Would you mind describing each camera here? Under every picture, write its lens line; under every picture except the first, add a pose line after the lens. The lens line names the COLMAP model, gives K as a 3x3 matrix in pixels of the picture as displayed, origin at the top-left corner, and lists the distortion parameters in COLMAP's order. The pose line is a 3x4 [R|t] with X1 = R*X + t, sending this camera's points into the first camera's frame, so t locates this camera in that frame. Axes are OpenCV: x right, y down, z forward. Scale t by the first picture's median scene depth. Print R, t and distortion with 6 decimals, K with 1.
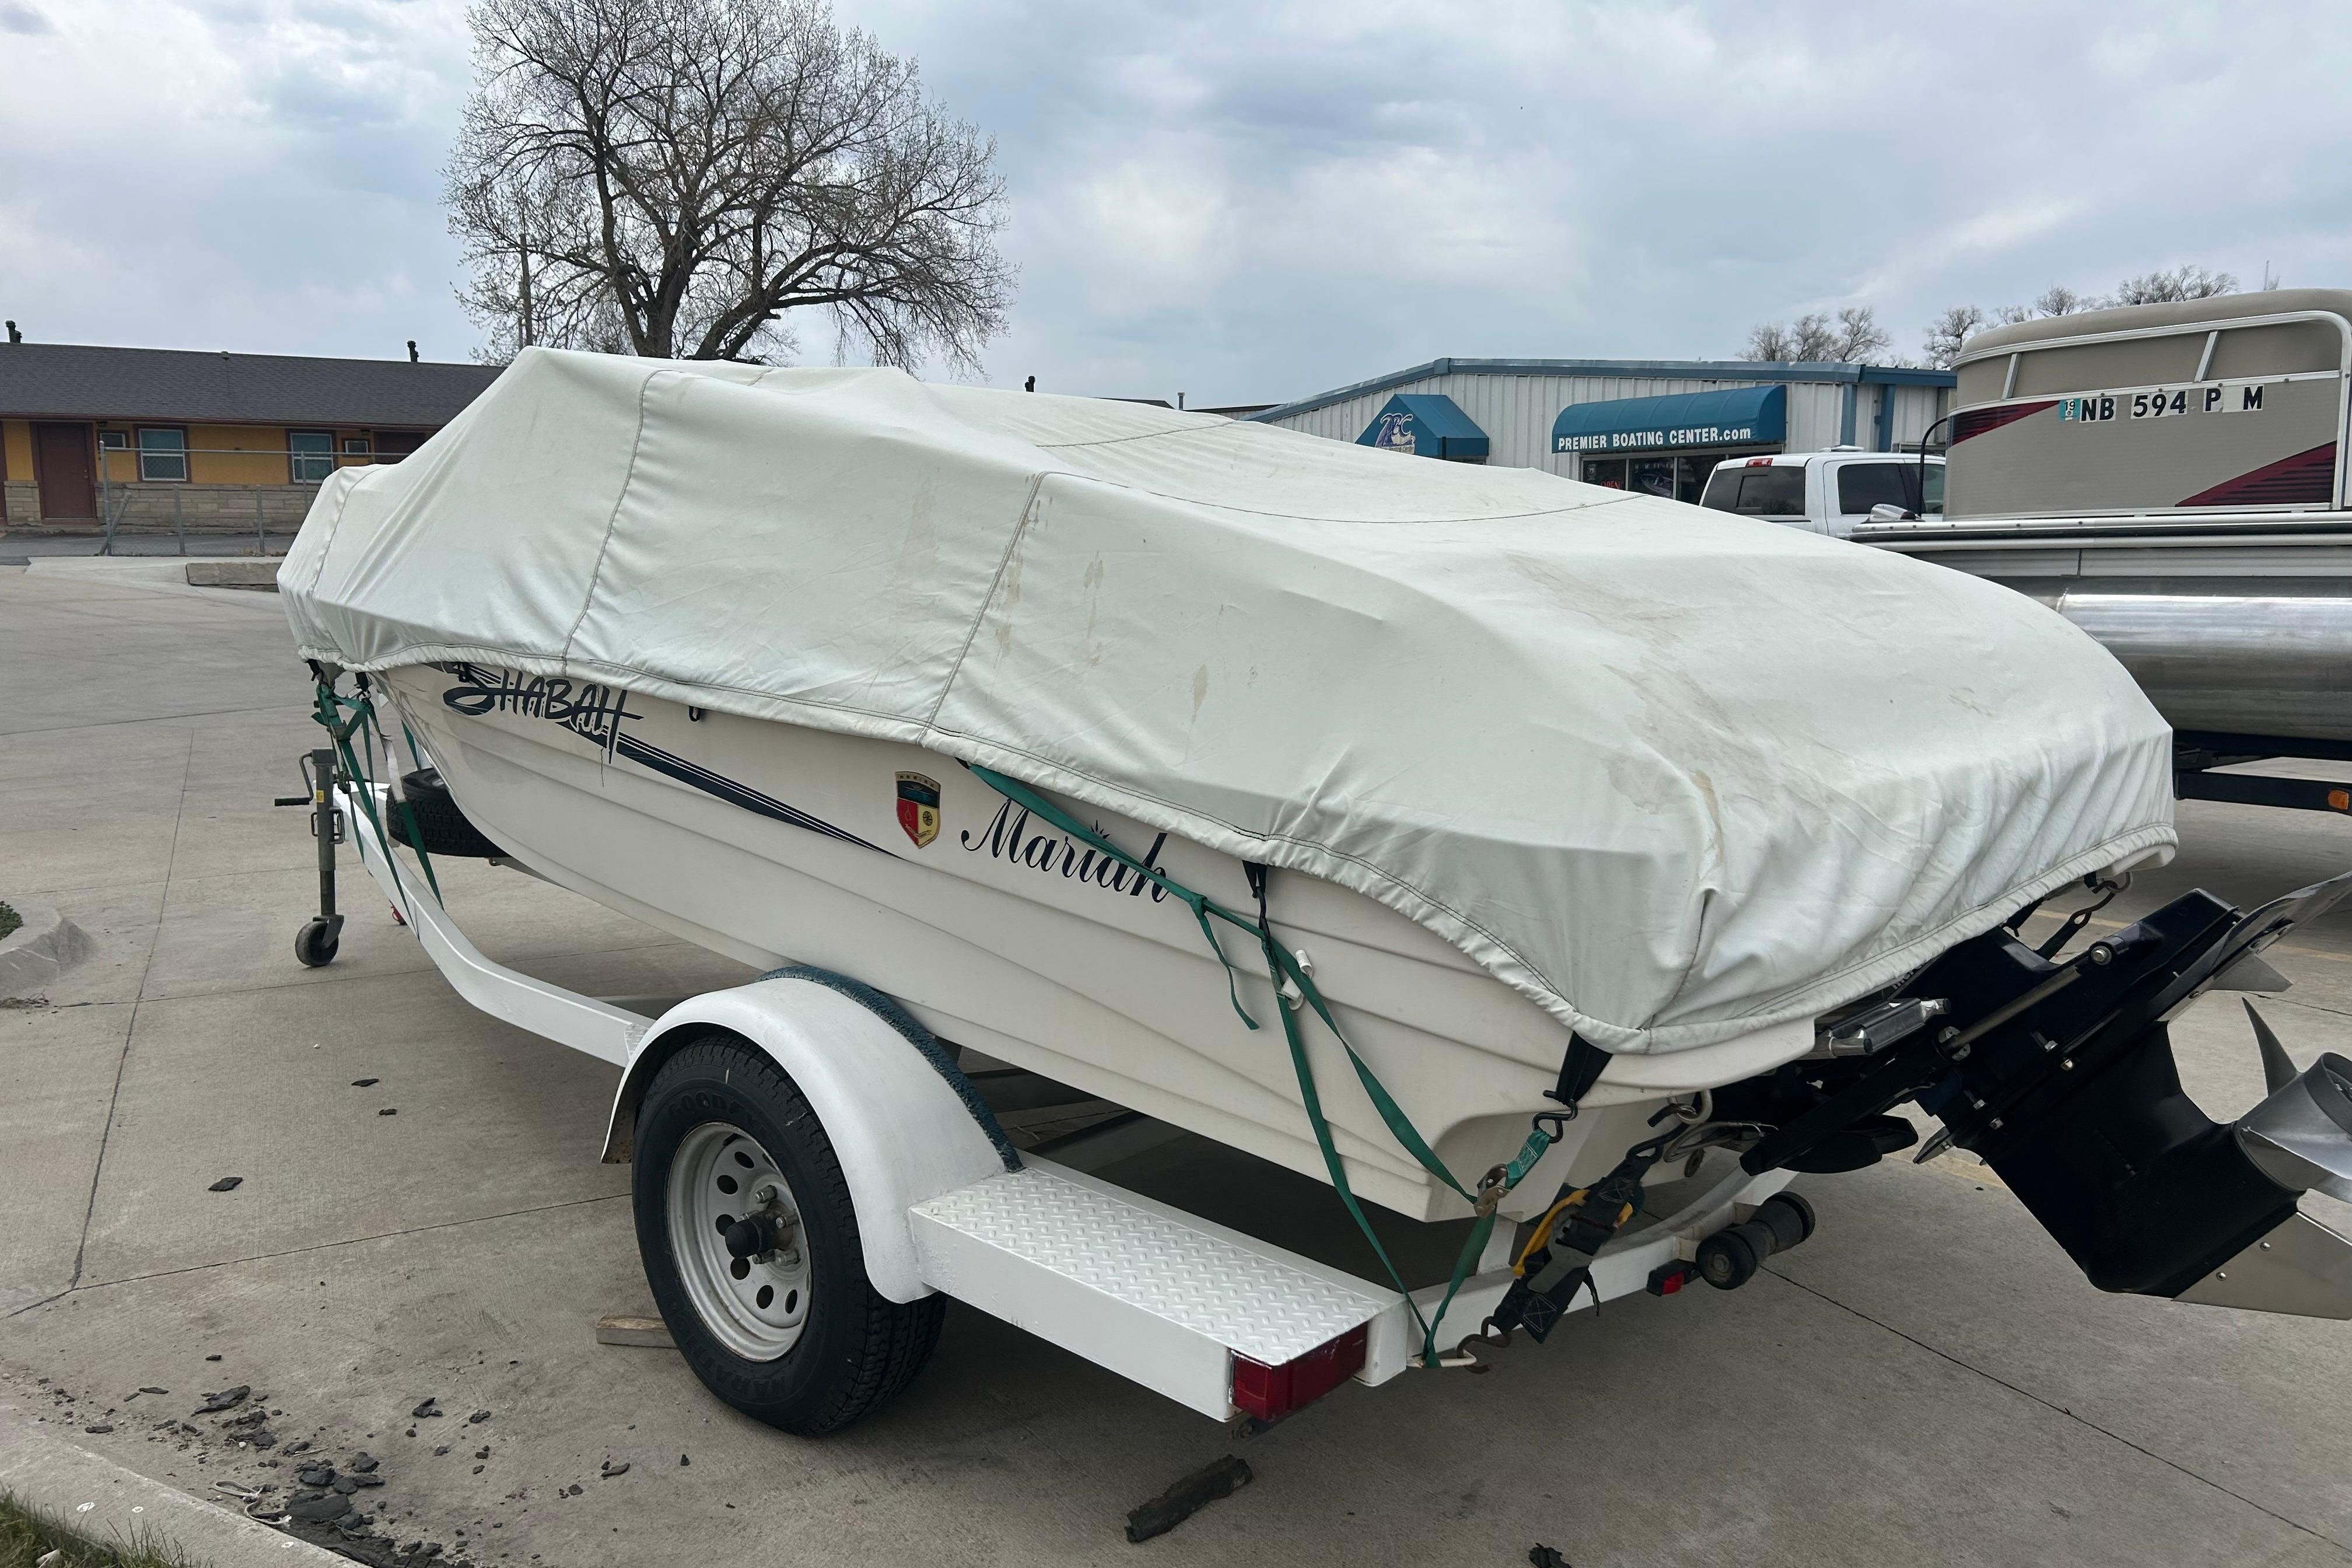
lens RADIAL K [[1846.3, 0, 1199.0], [0, 1846.3, 830.4], [0, 0, 1]] dist [0.058218, -0.054121]
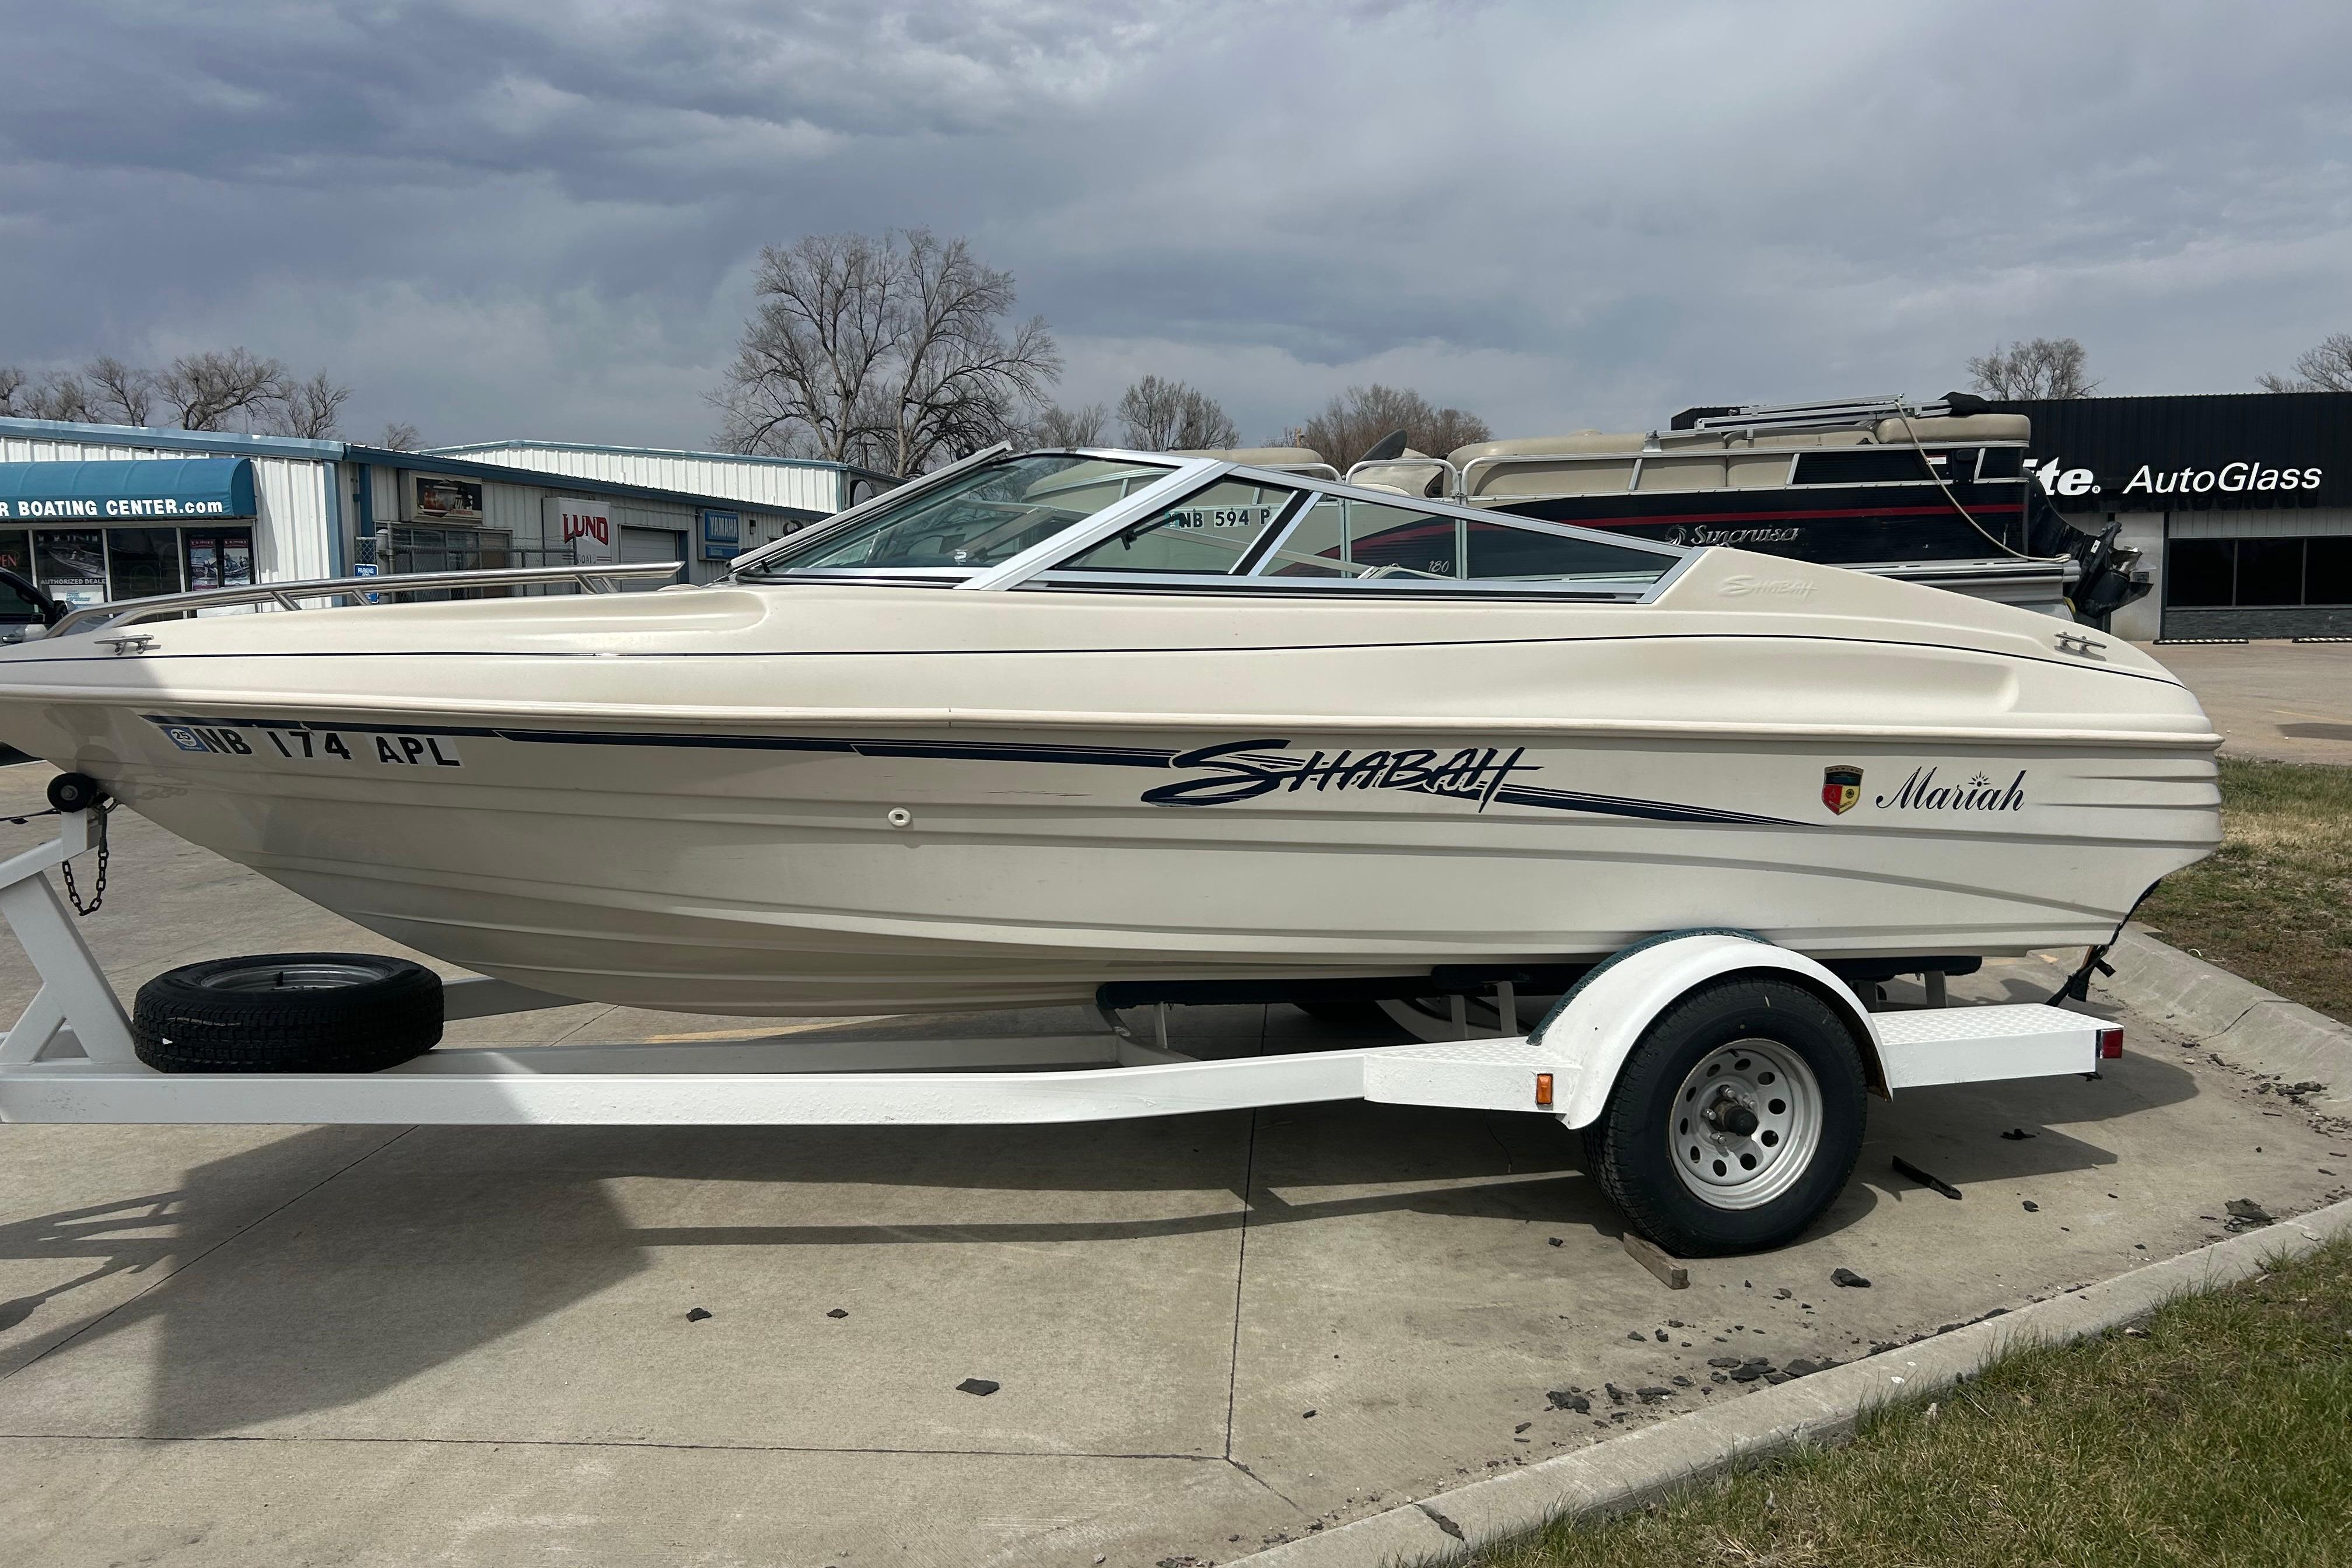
lens RADIAL K [[1867.1, 0, 1183.6], [0, 1867.1, 827.6], [0, 0, 1]] dist [0.058483, -0.064431]
pose [[0.520019, -0.121509, 0.845468, -1.332968], [0.156013, 0.986690, 0.045847, -0.103097], [-0.839786, 0.108063, 0.532055, 0.479453]]
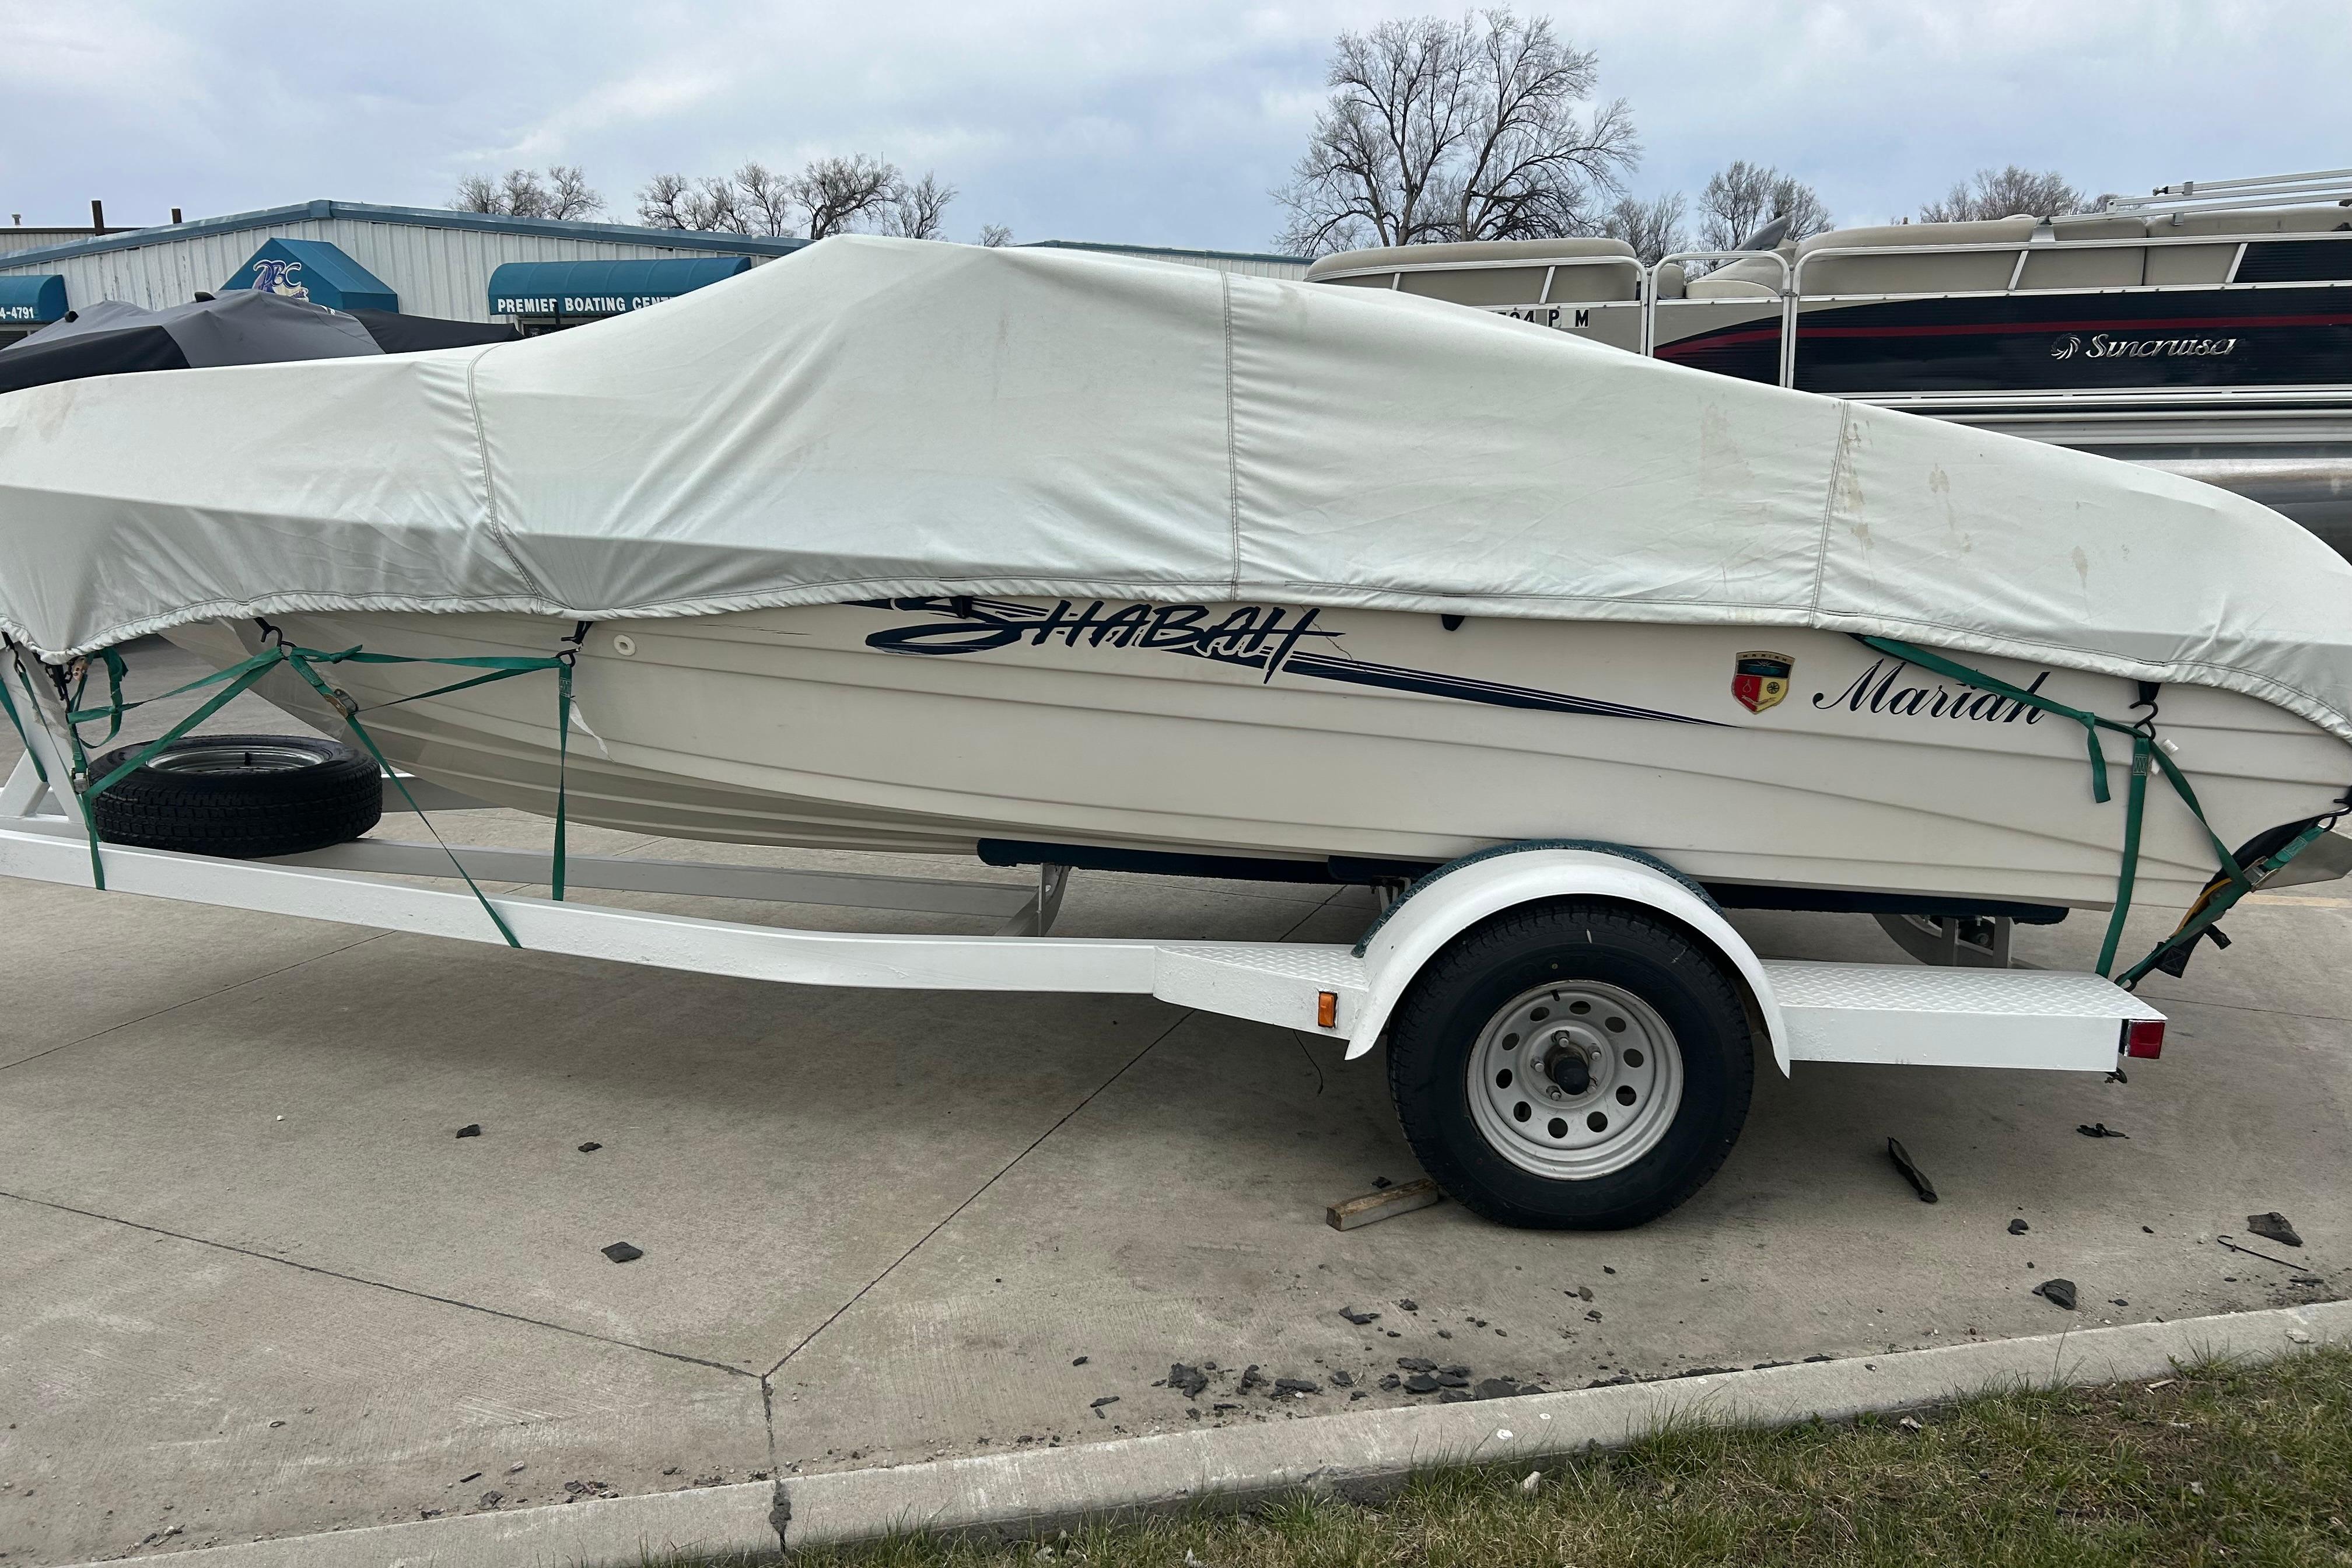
lens RADIAL K [[1846.3, 0, 1199.0], [0, 1846.3, 830.4], [0, 0, 1]] dist [0.058218, -0.054121]
pose [[0.762549, -0.148854, 0.629572, -0.919102], [0.102990, 0.988690, 0.109019, -0.064849], [-0.638679, -0.018293, 0.769255, 0.225788]]
